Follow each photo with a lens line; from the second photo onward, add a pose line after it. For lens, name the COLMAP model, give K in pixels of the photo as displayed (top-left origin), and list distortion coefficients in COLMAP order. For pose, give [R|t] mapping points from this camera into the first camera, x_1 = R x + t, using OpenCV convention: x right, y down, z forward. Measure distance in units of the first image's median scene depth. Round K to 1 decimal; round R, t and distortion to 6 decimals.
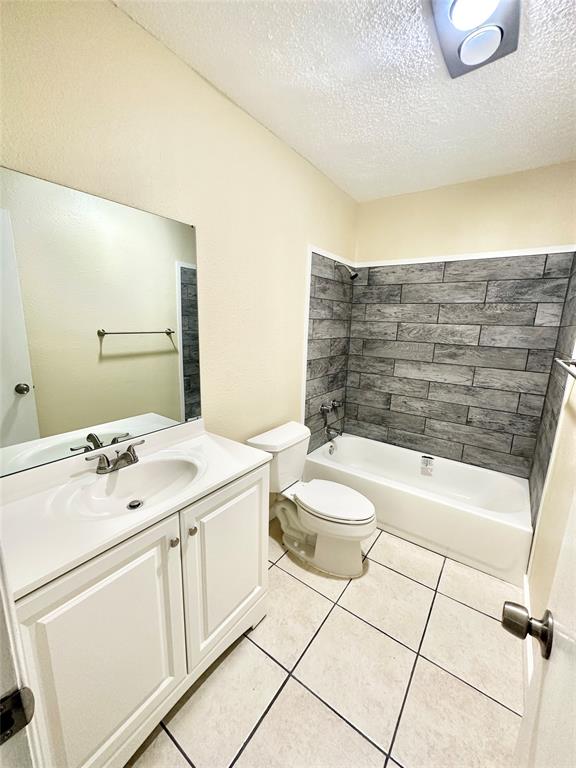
lens RADIAL K [[306.8, 0, 293.6], [0, 306.8, 382.4], [0, 0, 1]] dist [-0.000557, 0.000823]
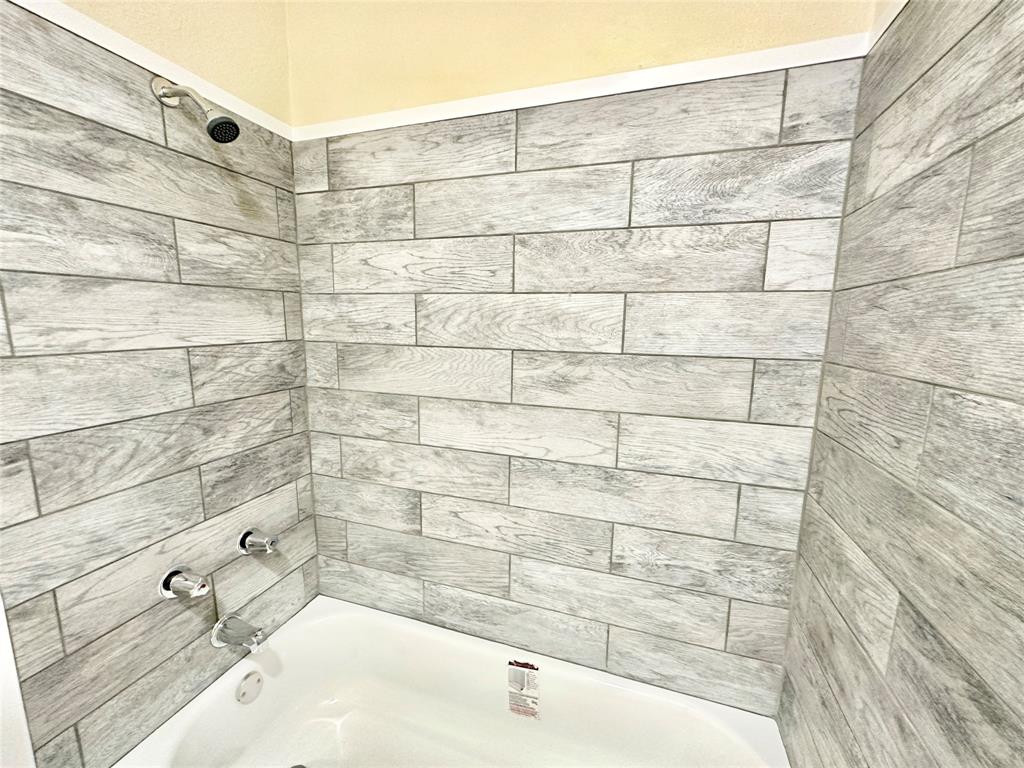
lens RADIAL K [[409.1, 0, 520.4], [0, 409.1, 385.2], [0, 0, 1]] dist [-0.000557, 0.000823]
pose [[0.951616, -0.066995, 0.299896, 0.328590], [0.075937, 0.996946, -0.018250, -0.078316], [-0.297758, 0.040140, 0.953797, 0.557051]]
